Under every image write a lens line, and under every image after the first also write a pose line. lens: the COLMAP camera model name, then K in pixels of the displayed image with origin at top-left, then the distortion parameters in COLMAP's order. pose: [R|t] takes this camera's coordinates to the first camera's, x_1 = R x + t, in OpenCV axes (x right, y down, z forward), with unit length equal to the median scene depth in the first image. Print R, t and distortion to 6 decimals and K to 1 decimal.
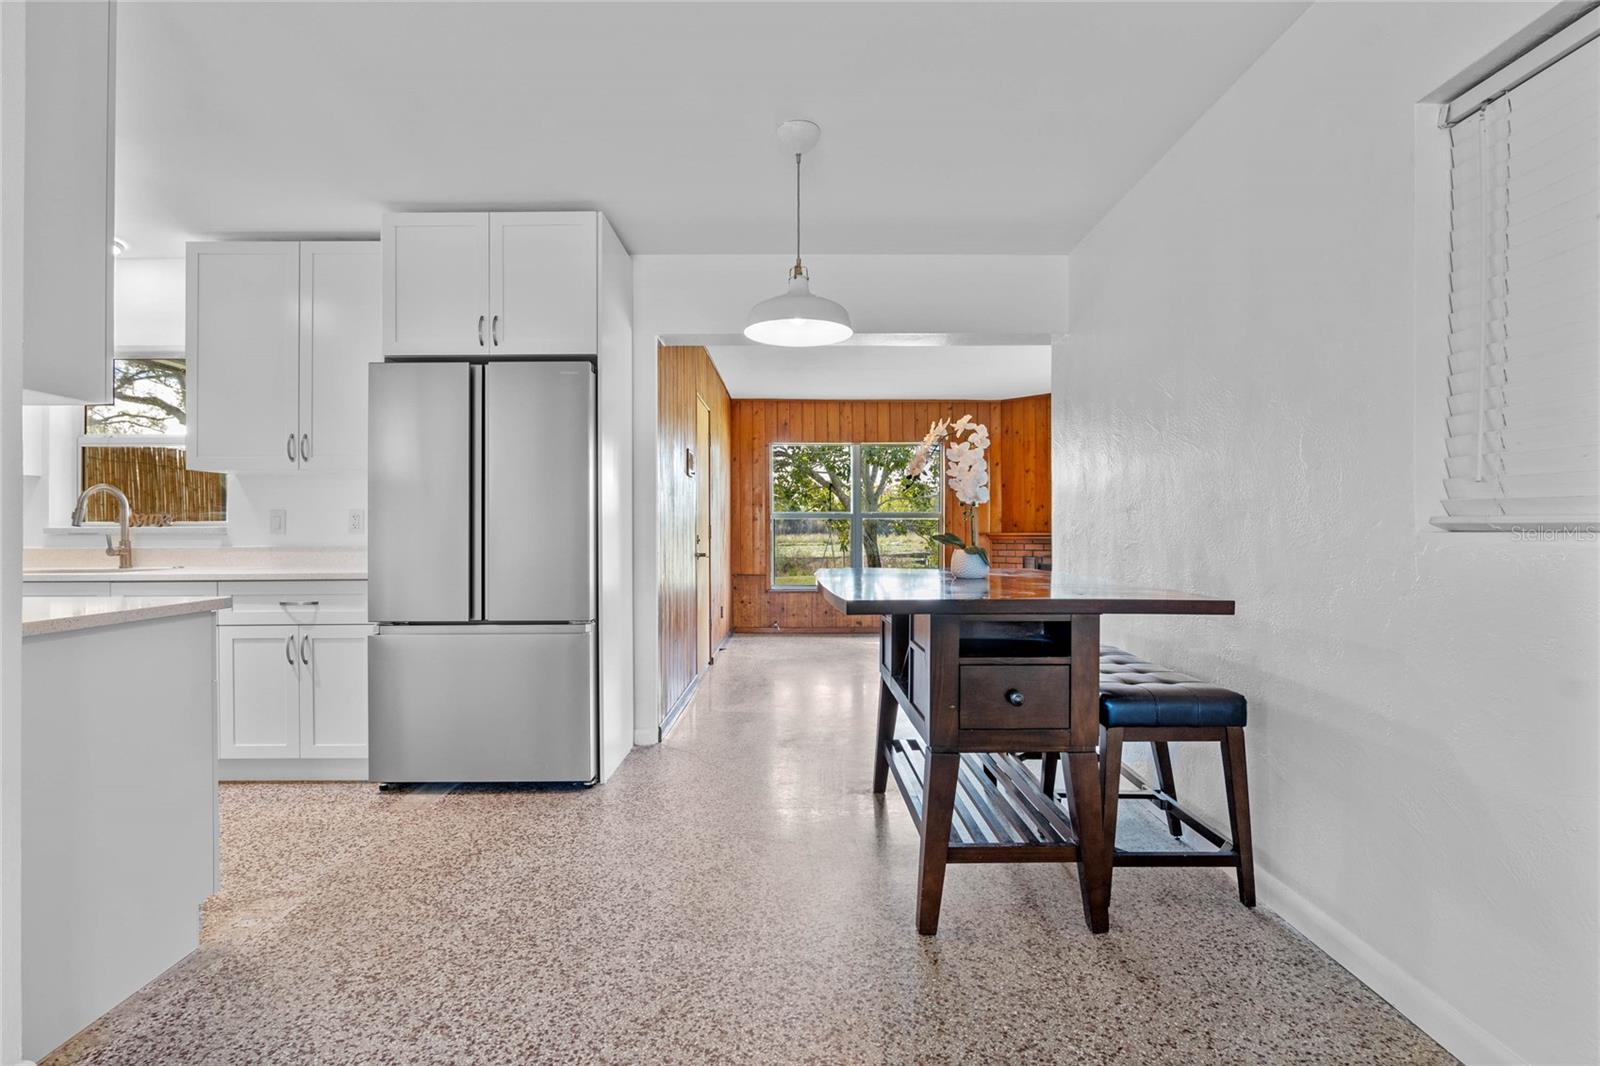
lens RADIAL K [[775.9, 0, 804.5], [0, 775.9, 533.9], [0, 0, 1]] dist [-0.013962, 0.004508]
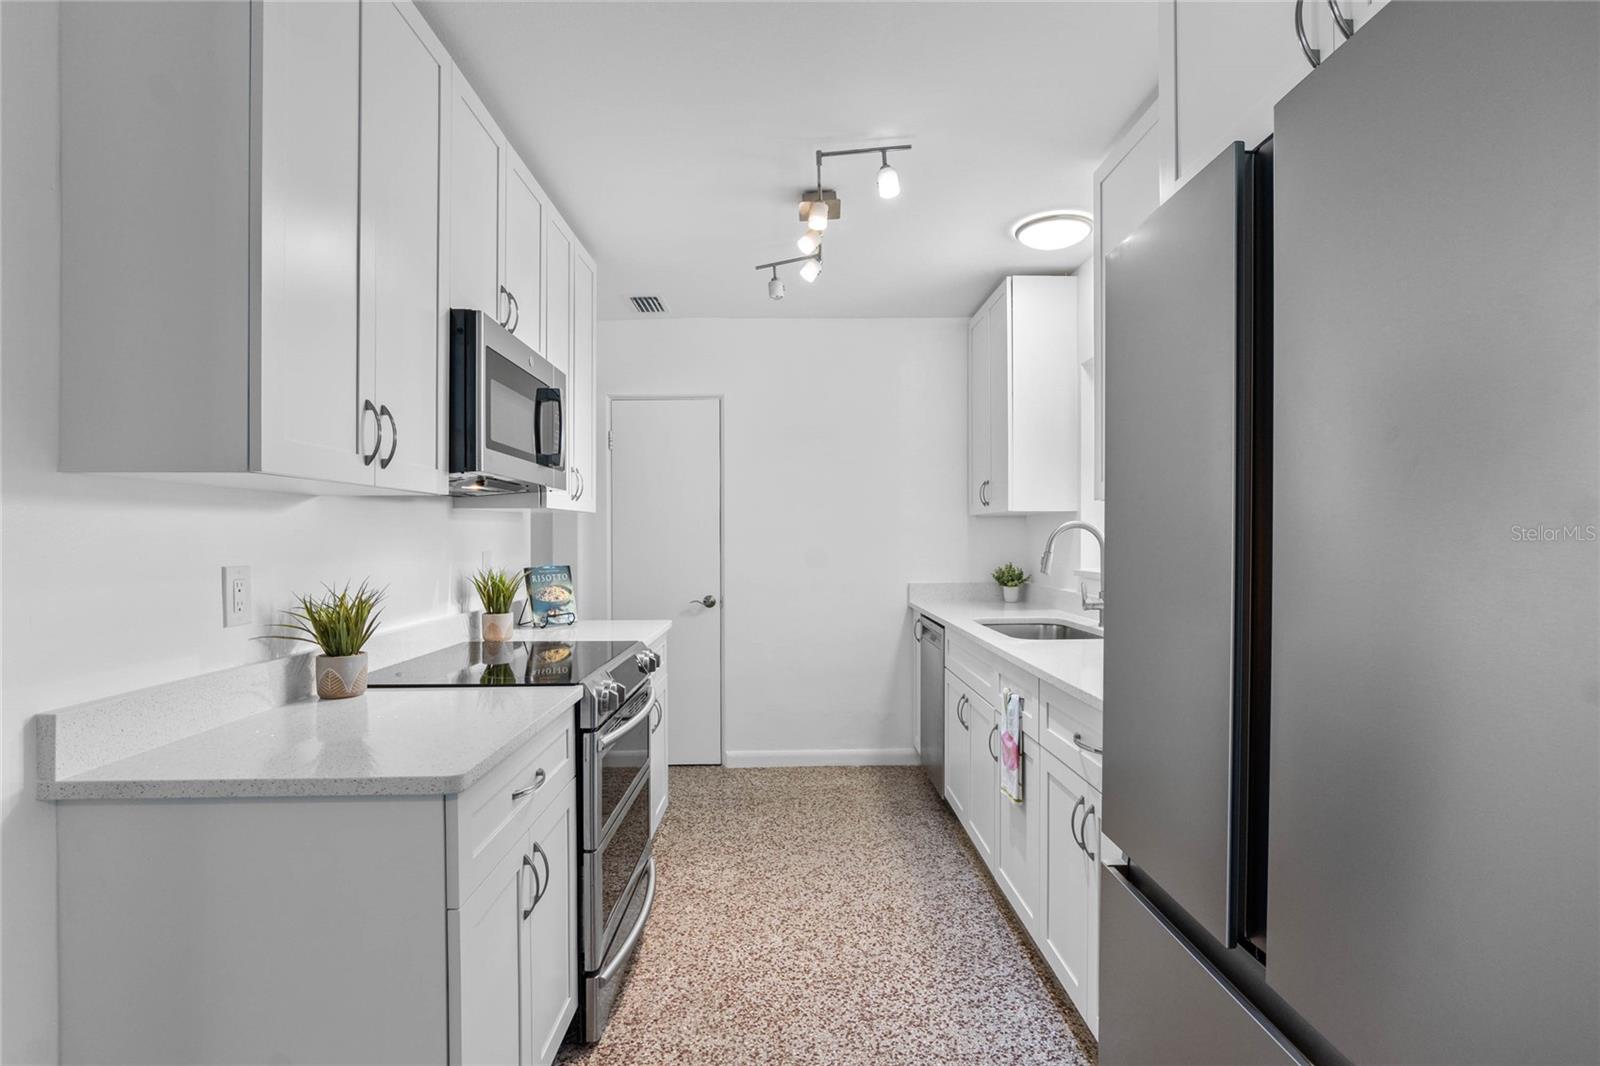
lens RADIAL K [[779.3, 0, 801.3], [0, 779.3, 541.4], [0, 0, 1]] dist [-0.013131, 0.000218]
pose [[0.015963, 0.009671, -0.999826, -0.112017], [-0.000430, 0.999953, 0.009665, -0.059060], [0.999872, 0.000275, 0.015967, 0.800379]]
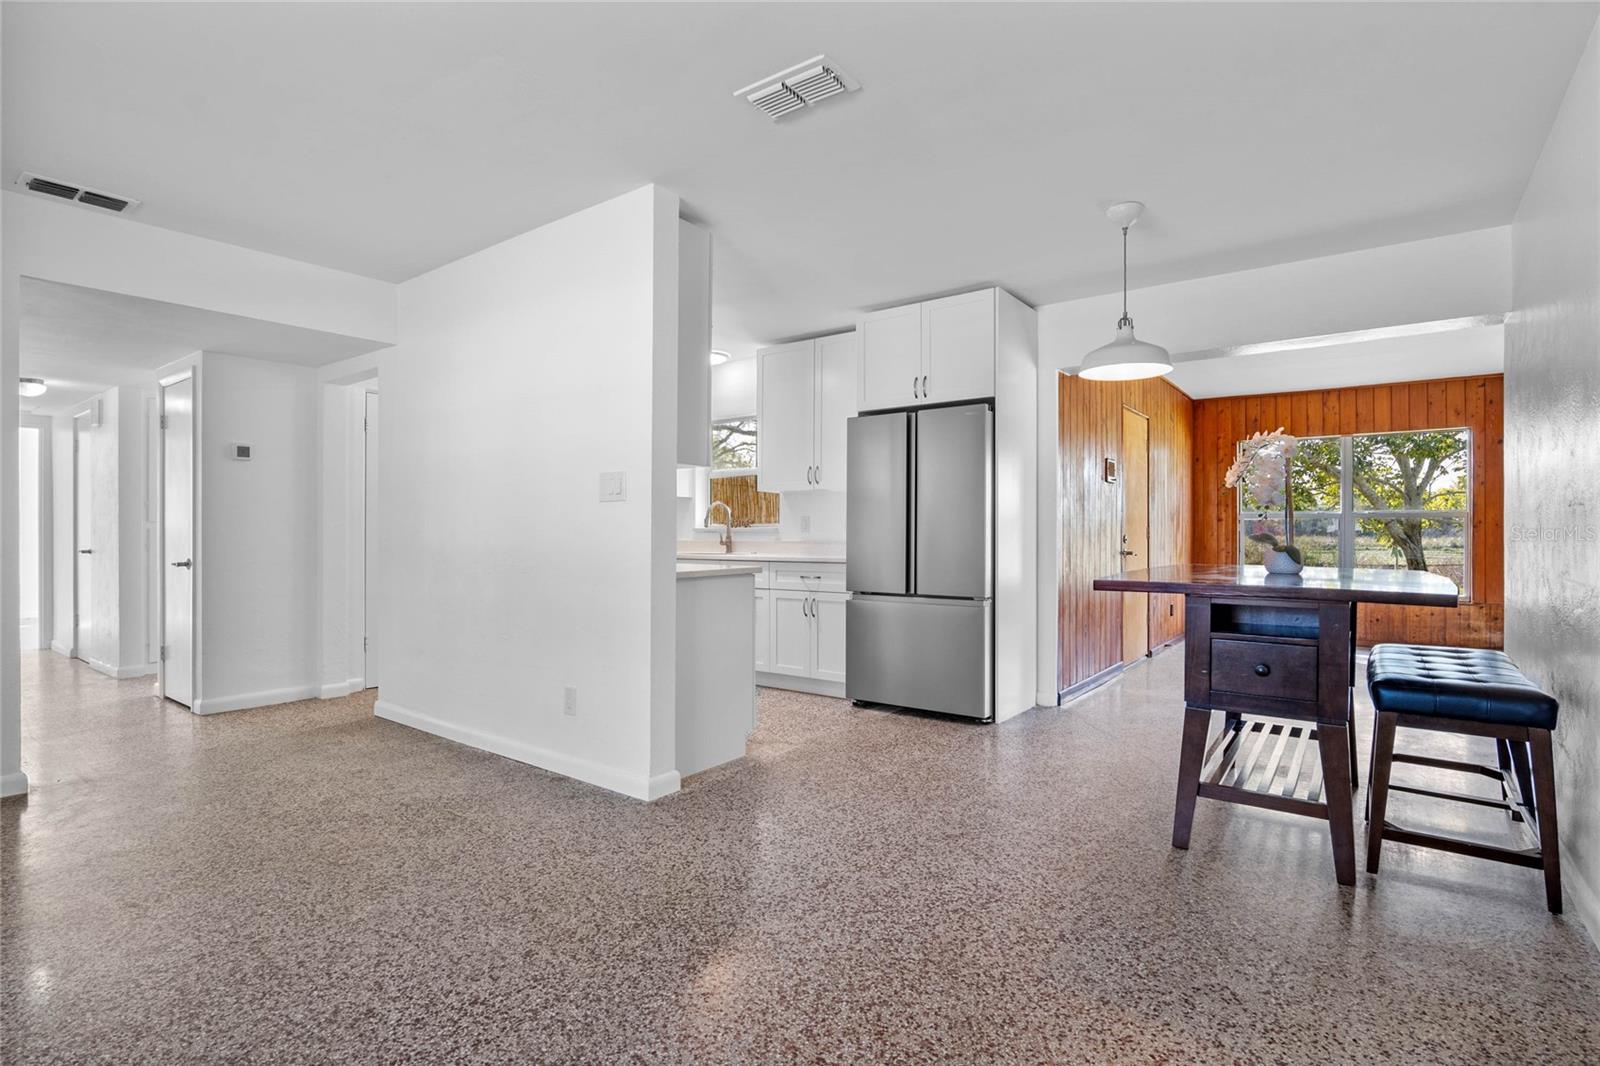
lens RADIAL K [[775.9, 0, 804.5], [0, 775.9, 533.9], [0, 0, 1]] dist [-0.013962, 0.004508]
pose [[0.796831, 0.004592, -0.604184, 0.276297], [-0.005064, 0.999987, 0.000921, 0.002264], [0.604180, 0.002326, 0.796844, -0.246480]]
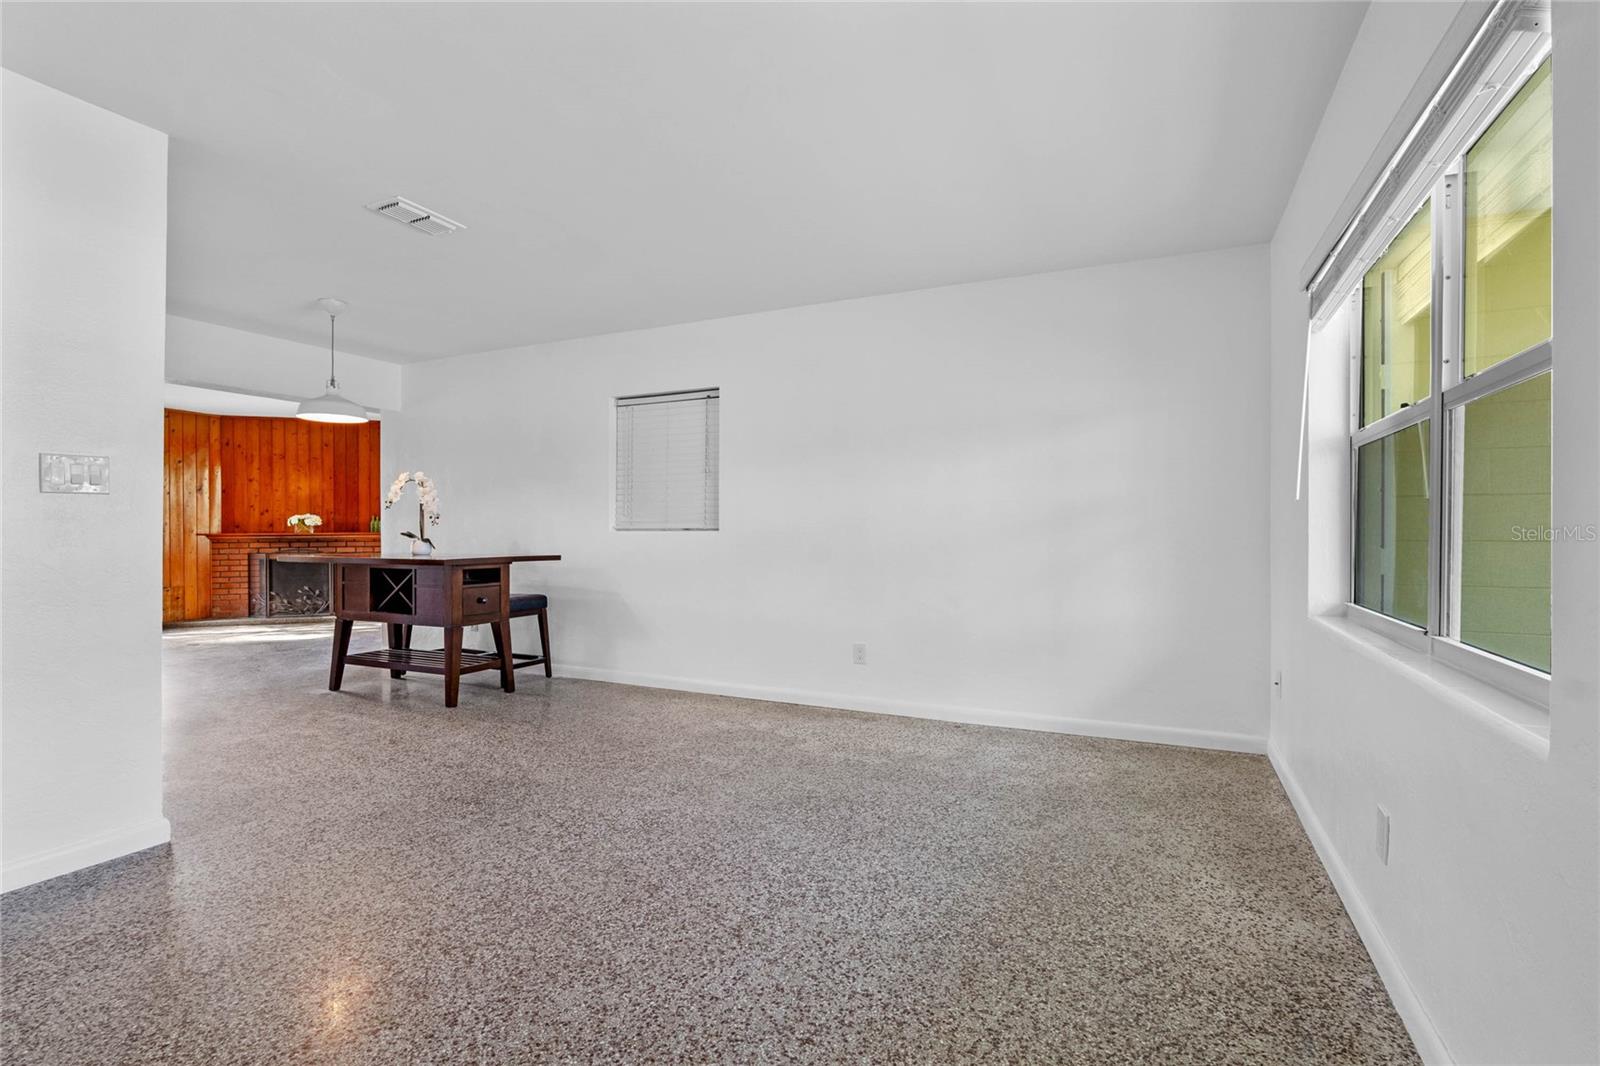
lens RADIAL K [[741.0, 0, 805.3], [0, 741.0, 533.3], [0, 0, 1]] dist [-0.025916, 0.007847]
pose [[0.428108, -0.003304, 0.903722, -0.869856], [0.005548, 0.999984, 0.001027, 0.005143], [-0.903711, 0.004574, 0.428119, -0.560152]]
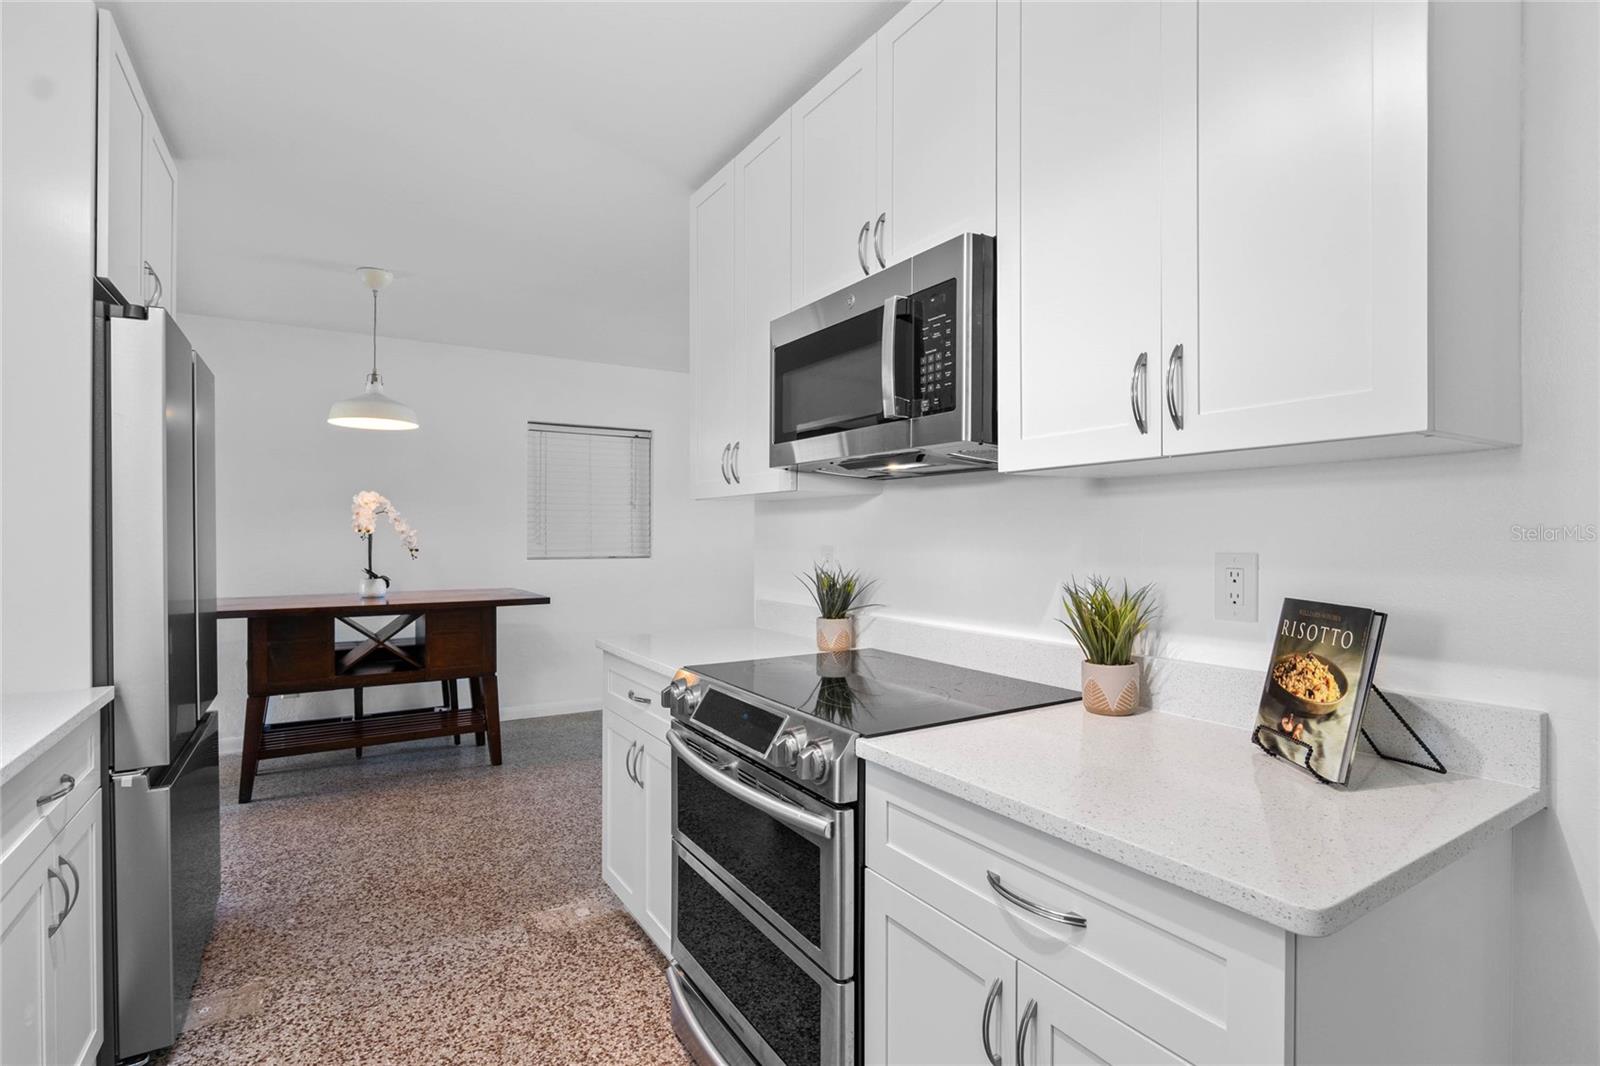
lens RADIAL K [[766.6, 0, 816.8], [0, 766.6, 532.0], [0, 0, 1]] dist [-0.027526, 0.011032]
pose [[-0.538157, 0.006618, 0.842818, -1.268017], [0.008164, 0.999963, -0.002639, -0.051268], [-0.842805, 0.005460, -0.538192, 0.878200]]
